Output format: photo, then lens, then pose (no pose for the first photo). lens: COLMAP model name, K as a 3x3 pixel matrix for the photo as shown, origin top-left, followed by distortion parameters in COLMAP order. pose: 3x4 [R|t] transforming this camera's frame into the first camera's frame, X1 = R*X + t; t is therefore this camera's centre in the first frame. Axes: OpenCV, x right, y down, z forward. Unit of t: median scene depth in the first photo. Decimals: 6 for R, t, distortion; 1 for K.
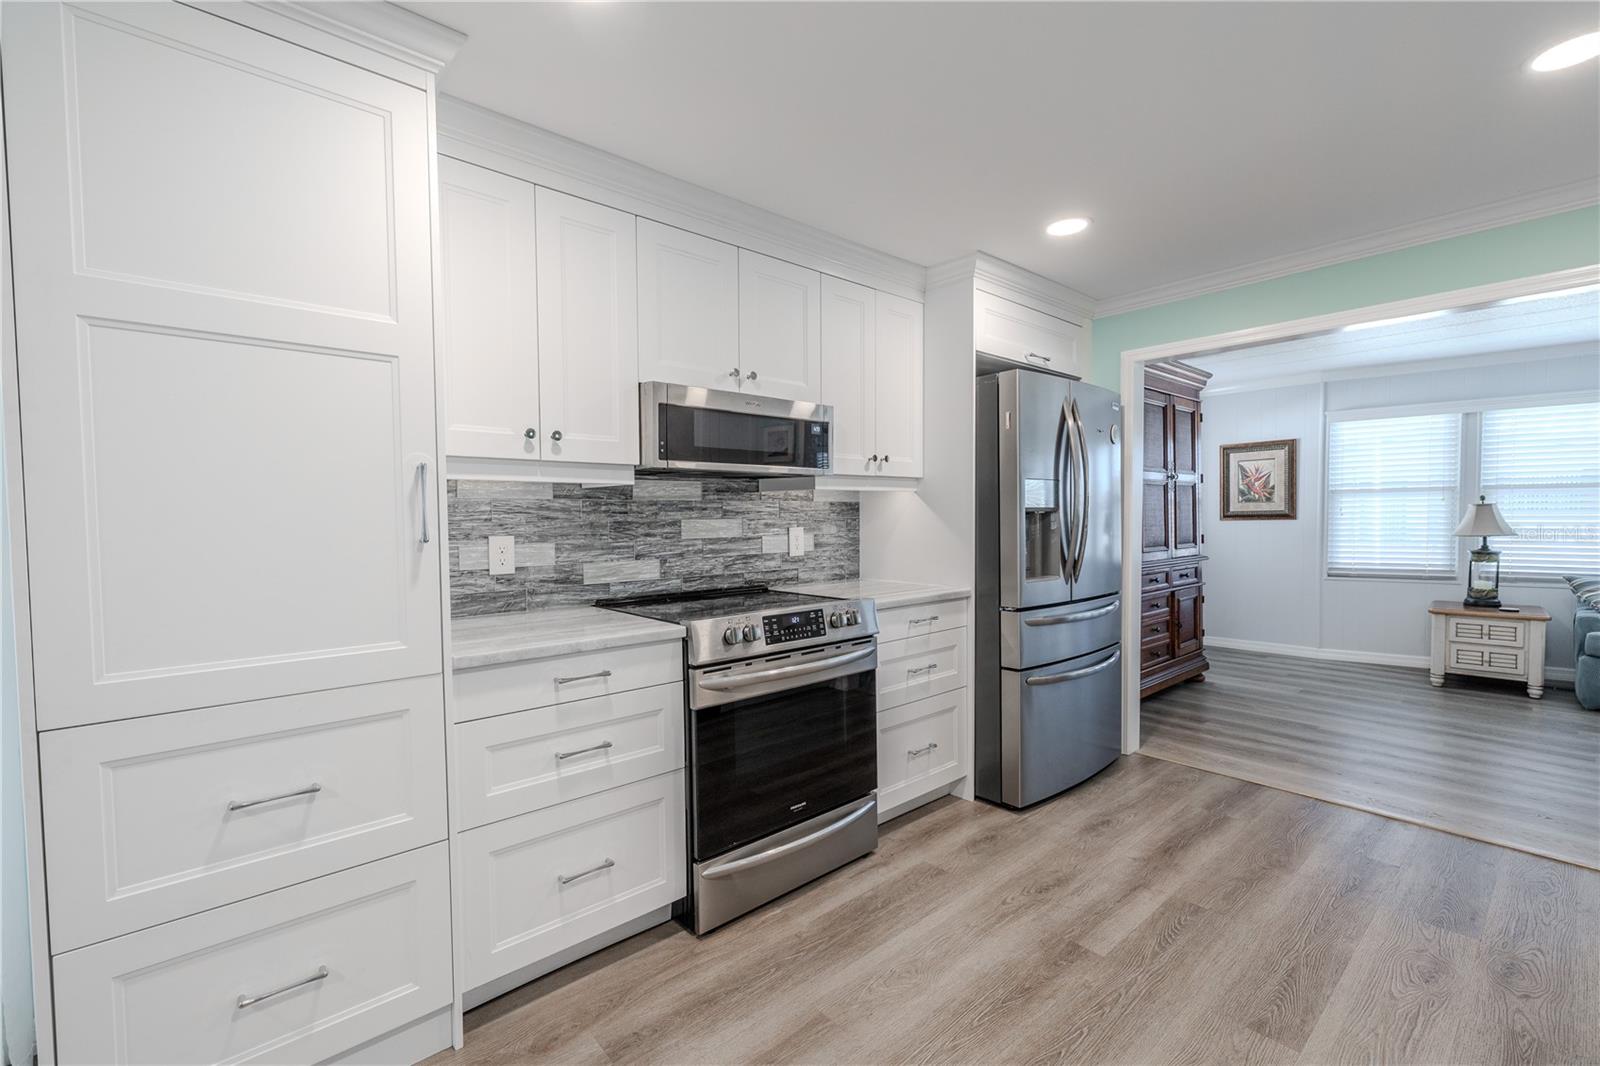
lens RADIAL K [[684.9, 0, 800.5], [0, 684.9, 541.0], [0, 0, 1]] dist [0.001400, 0.000661]
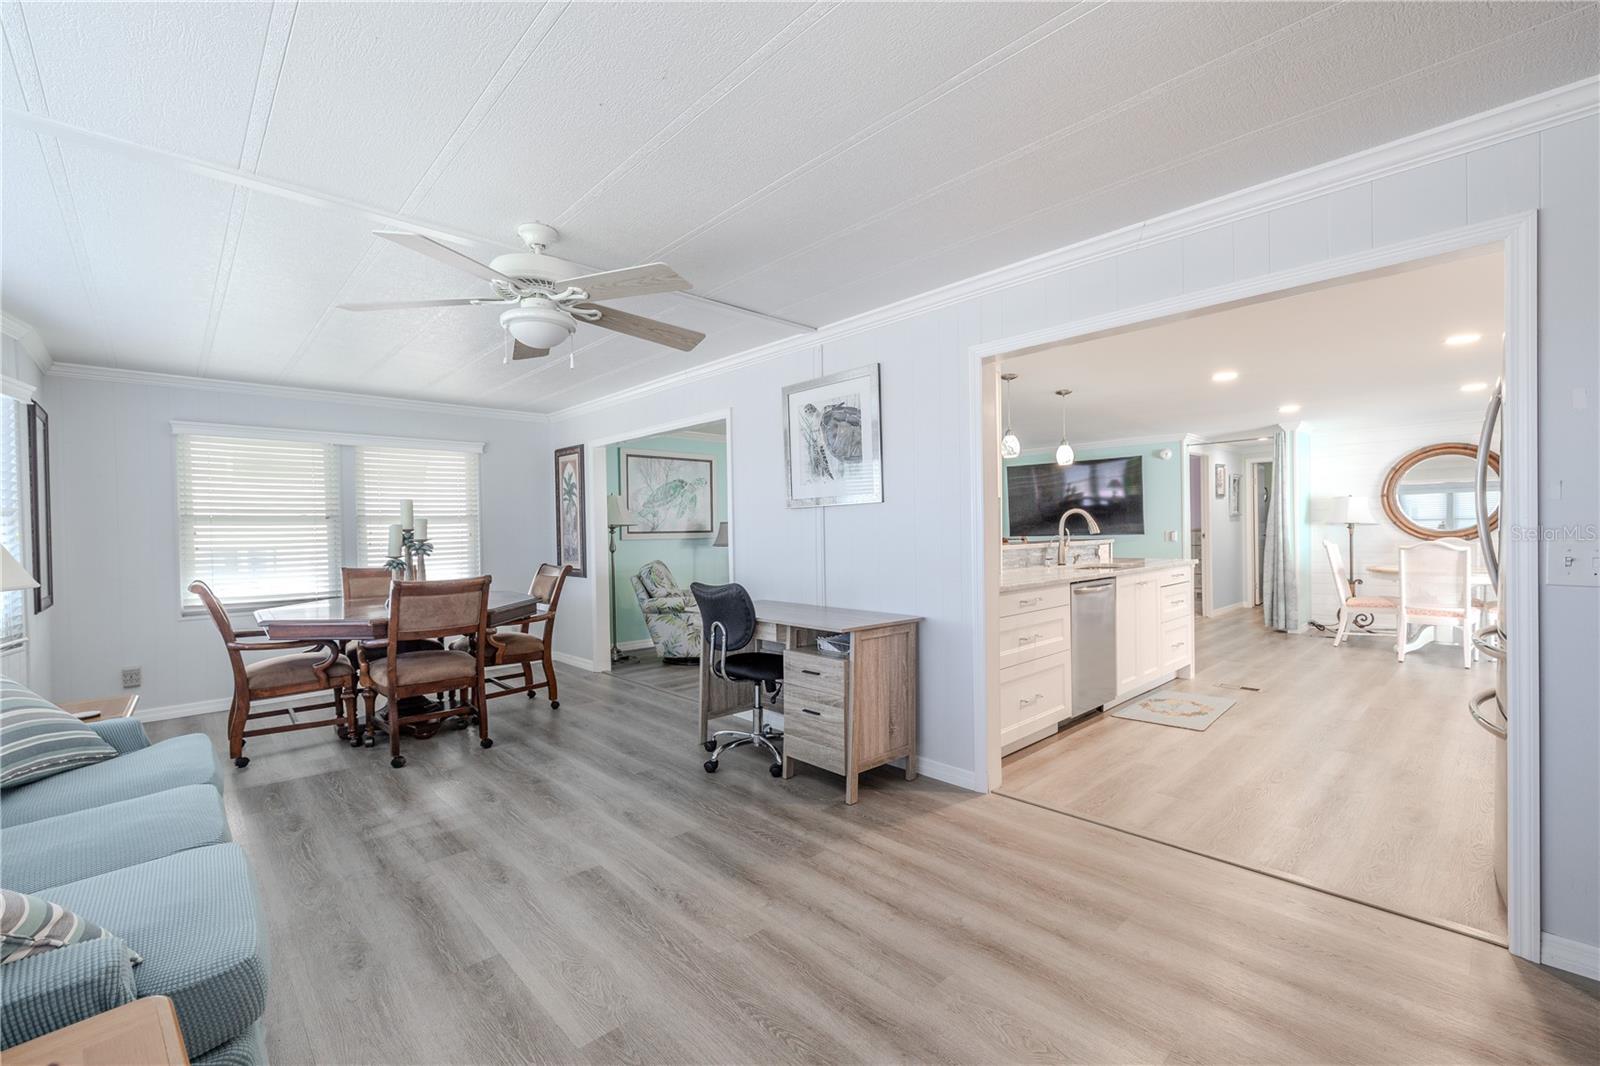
lens RADIAL K [[675.8, 0, 800.4], [0, 675.8, 540.5], [0, 0, 1]] dist [0.001511, 0.000172]
pose [[-0.998798, 0.028271, -0.040045, 1.317338], [0.026066, 0.998170, 0.054559, -0.076548], [0.041514, 0.053450, -0.997707, 1.850147]]
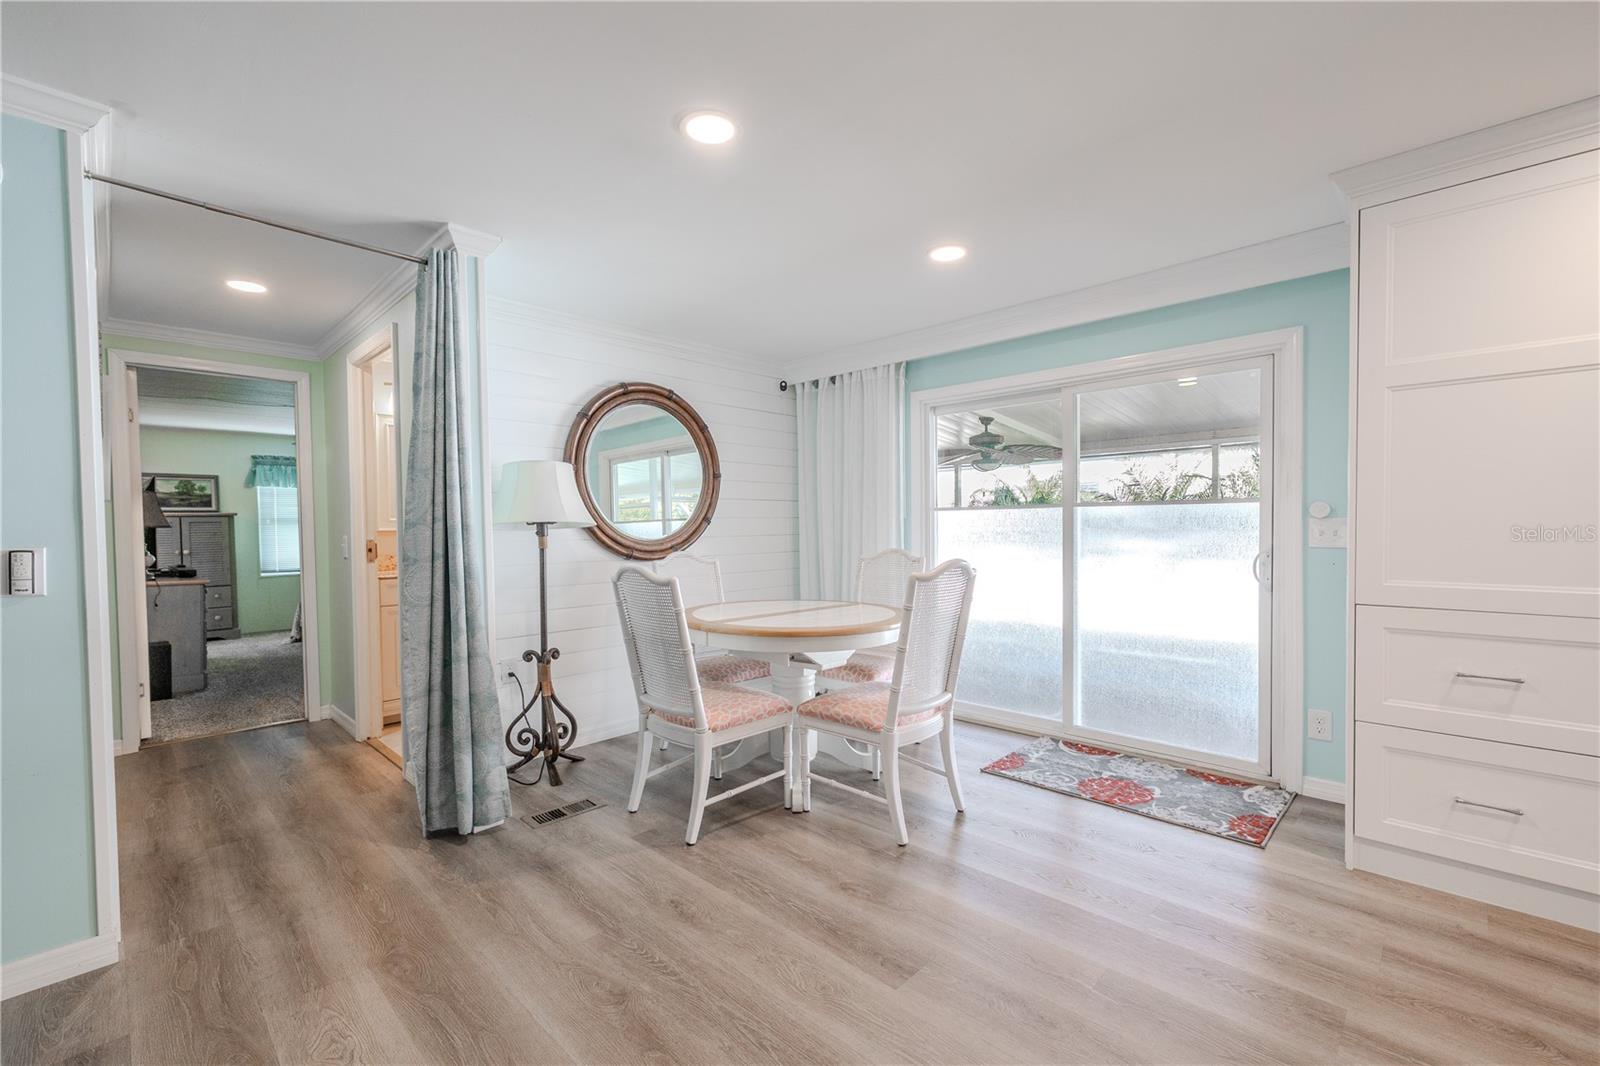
lens RADIAL K [[675.8, 0, 800.4], [0, 675.8, 540.5], [0, 0, 1]] dist [0.001511, 0.000172]
pose [[0.083034, 0.030755, -0.996072, 0.278962], [-0.030962, 0.999121, 0.028268, 0.035953], [0.996066, 0.028493, 0.083914, -0.307519]]
